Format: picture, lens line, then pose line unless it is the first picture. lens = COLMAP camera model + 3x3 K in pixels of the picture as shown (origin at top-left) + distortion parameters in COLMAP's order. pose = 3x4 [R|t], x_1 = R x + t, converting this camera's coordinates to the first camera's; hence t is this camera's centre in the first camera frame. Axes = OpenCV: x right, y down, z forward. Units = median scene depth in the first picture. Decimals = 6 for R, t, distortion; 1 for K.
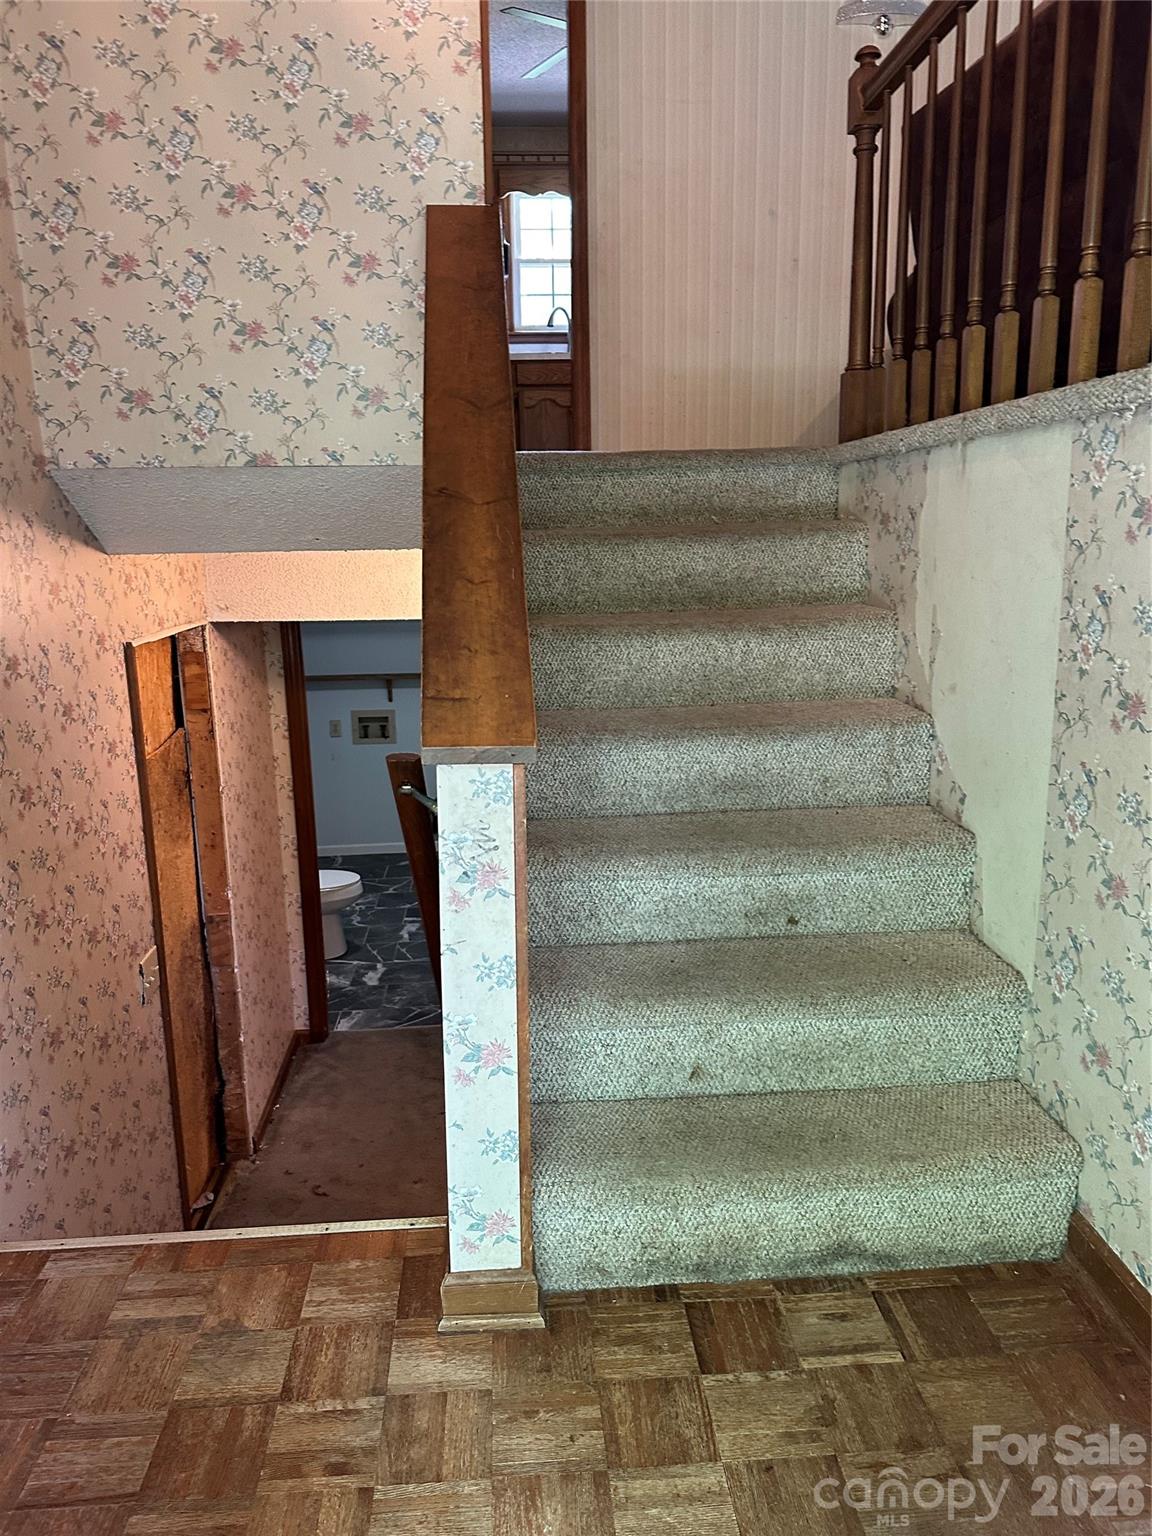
lens RADIAL K [[1096.5, 0, 569.0], [0, 1096.5, 777.1], [0, 0, 1]] dist [0.055087, -0.073211]
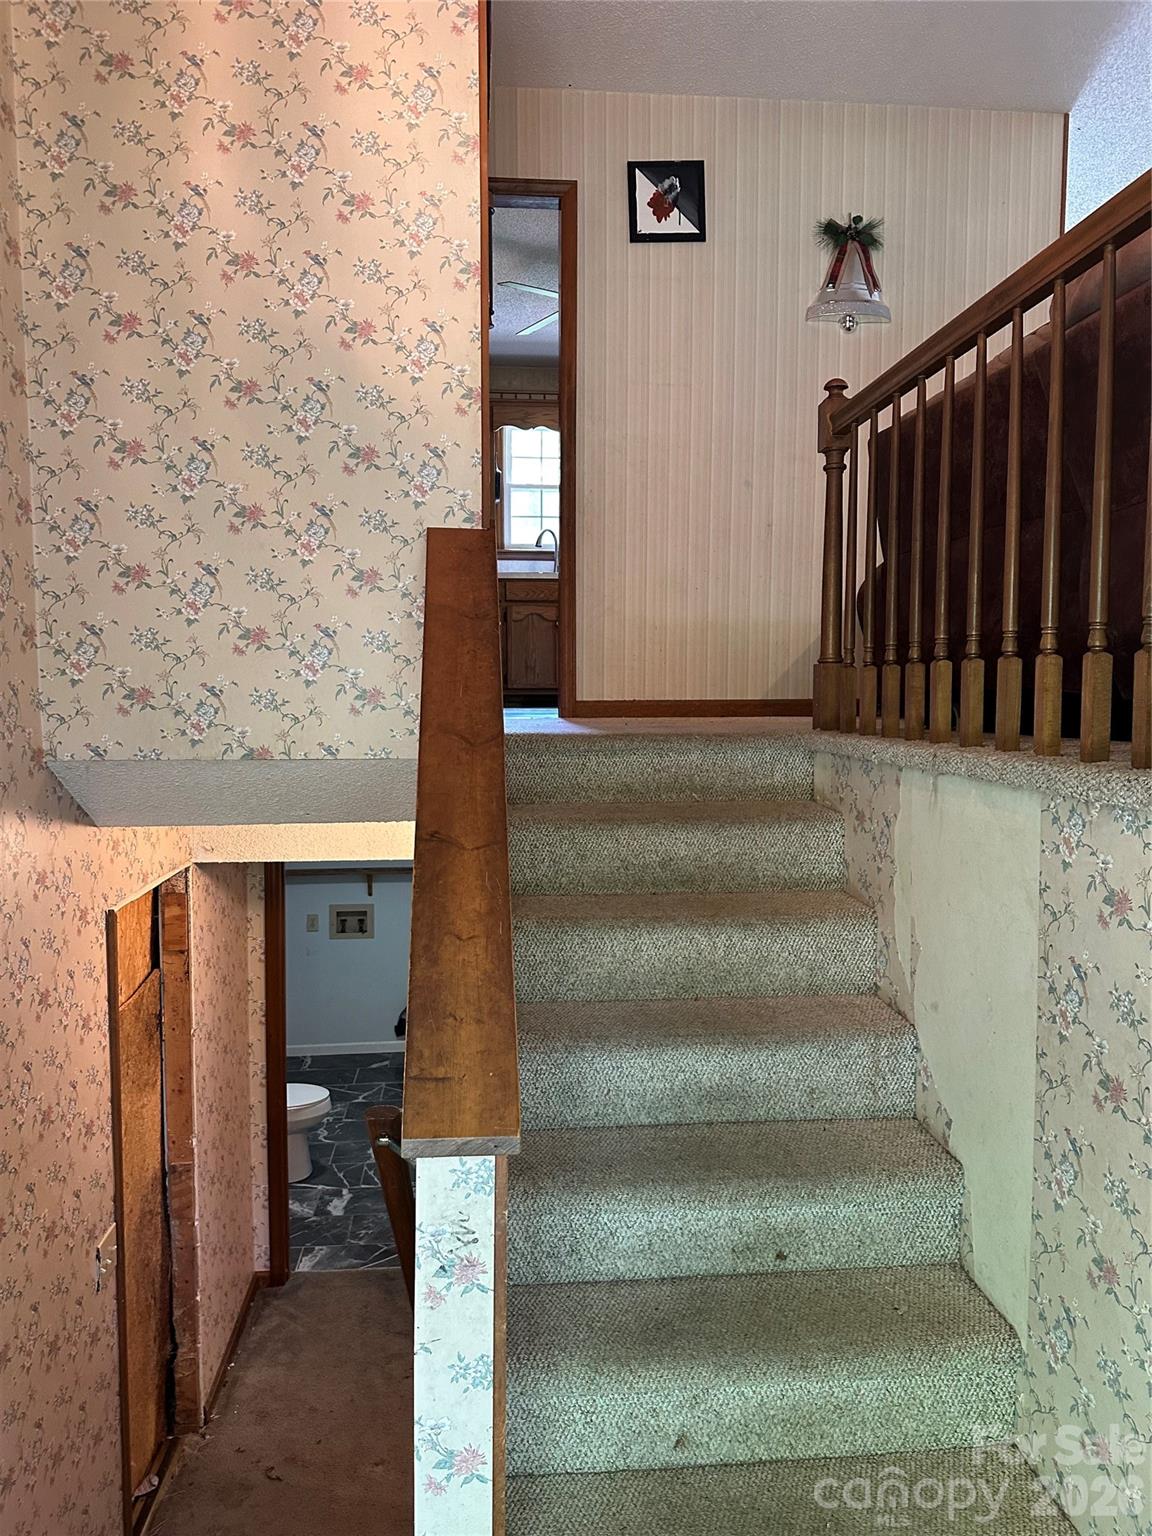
lens RADIAL K [[1096.5, 0, 571.8], [0, 1096.5, 751.0], [0, 0, 1]] dist [0.055087, -0.073211]
pose [[0.999630, 0.017766, 0.020593, -0.006530], [-0.014610, 0.989411, -0.144401, -0.142152], [-0.022941, 0.144047, 0.989305, -0.019627]]
